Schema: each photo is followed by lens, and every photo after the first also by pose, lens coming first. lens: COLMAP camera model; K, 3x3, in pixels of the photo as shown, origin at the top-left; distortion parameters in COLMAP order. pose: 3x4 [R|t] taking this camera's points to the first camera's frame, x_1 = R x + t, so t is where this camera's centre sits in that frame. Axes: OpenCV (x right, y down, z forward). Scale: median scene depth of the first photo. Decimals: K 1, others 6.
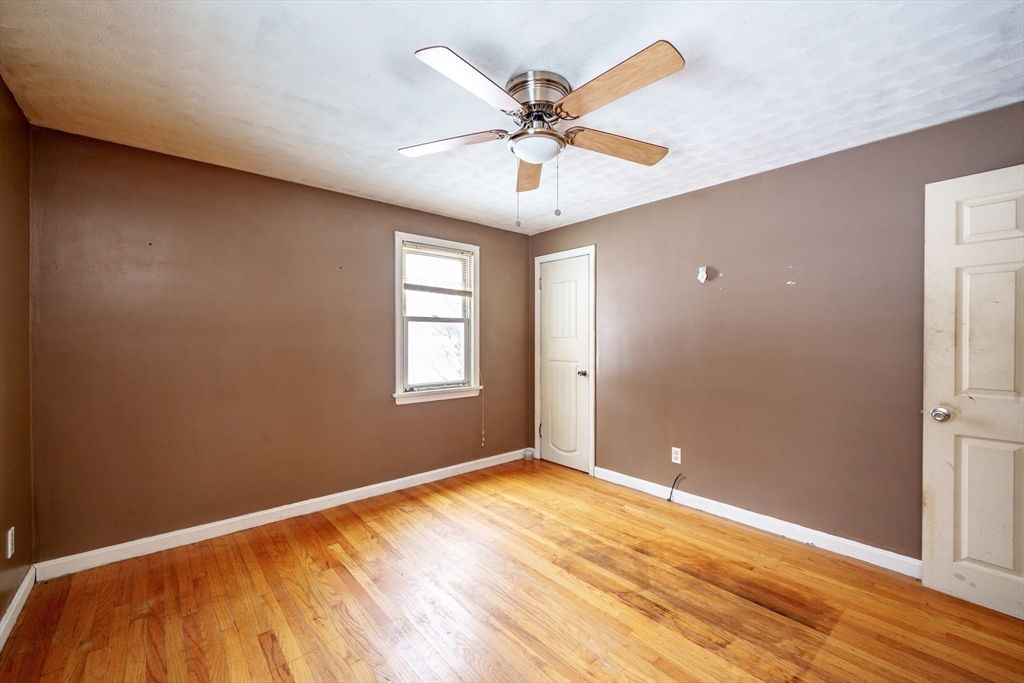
lens RADIAL K [[404.1, 0, 517.7], [0, 404.1, 339.7], [0, 0, 1]] dist [0.001483, -0.000353]
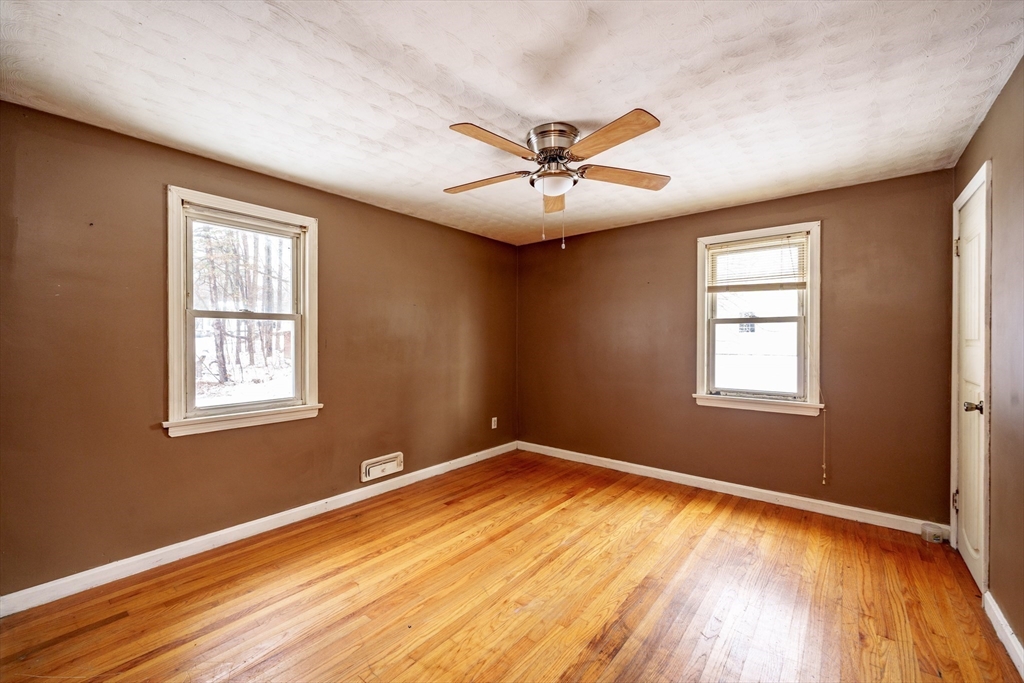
lens RADIAL K [[404.1, 0, 517.7], [0, 404.1, 339.7], [0, 0, 1]] dist [0.001483, -0.000353]
pose [[0.202140, -0.001938, -0.979355, 0.644370], [-0.006212, 0.999975, -0.003261, -0.000219], [0.979337, 0.006743, 0.202123, 0.344791]]
